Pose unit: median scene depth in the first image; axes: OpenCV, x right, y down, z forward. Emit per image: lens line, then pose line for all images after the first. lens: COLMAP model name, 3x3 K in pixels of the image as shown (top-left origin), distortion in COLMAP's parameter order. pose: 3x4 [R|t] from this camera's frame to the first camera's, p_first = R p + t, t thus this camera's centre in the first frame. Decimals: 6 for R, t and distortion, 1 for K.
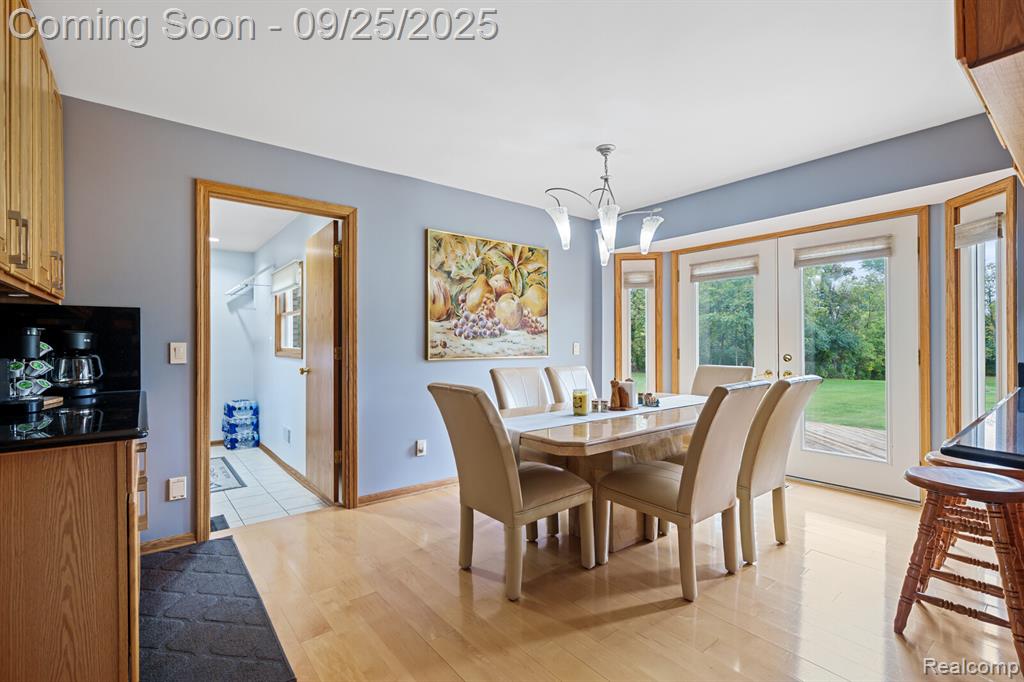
lens RADIAL K [[462.6, 0, 508.2], [0, 462.6, 343.1], [0, 0, 1]] dist [0.001859, 0.000382]
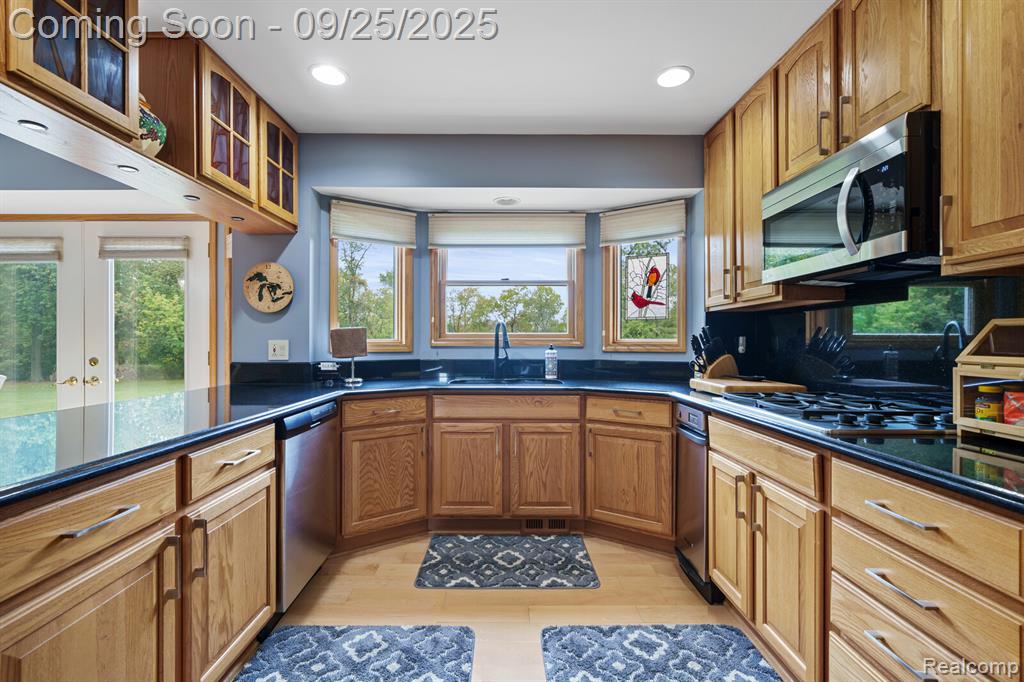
lens RADIAL K [[469.8, 0, 506.2], [0, 469.8, 342.7], [0, 0, 1]] dist [0.001491, 0.000381]
pose [[0.620425, 0.007423, 0.784231, 0.404307], [-0.004200, 0.999972, -0.006142, -0.000827], [-0.784255, 0.000517, 0.620439, -0.156145]]
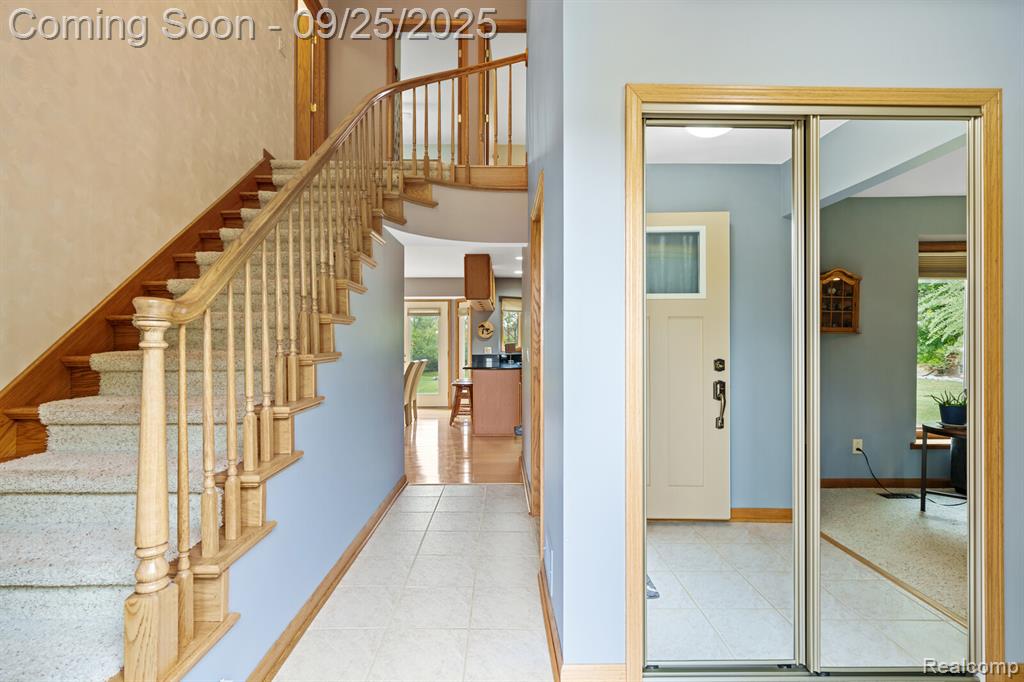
lens RADIAL K [[467.8, 0, 504.0], [0, 467.8, 337.7], [0, 0, 1]] dist [0.000288, 0.000107]
pose [[0.616549, 0.004944, 0.787301, -0.945084], [-0.006394, 0.999979, -0.001273, -0.051188], [-0.787291, -0.004249, 0.616567, -0.841300]]
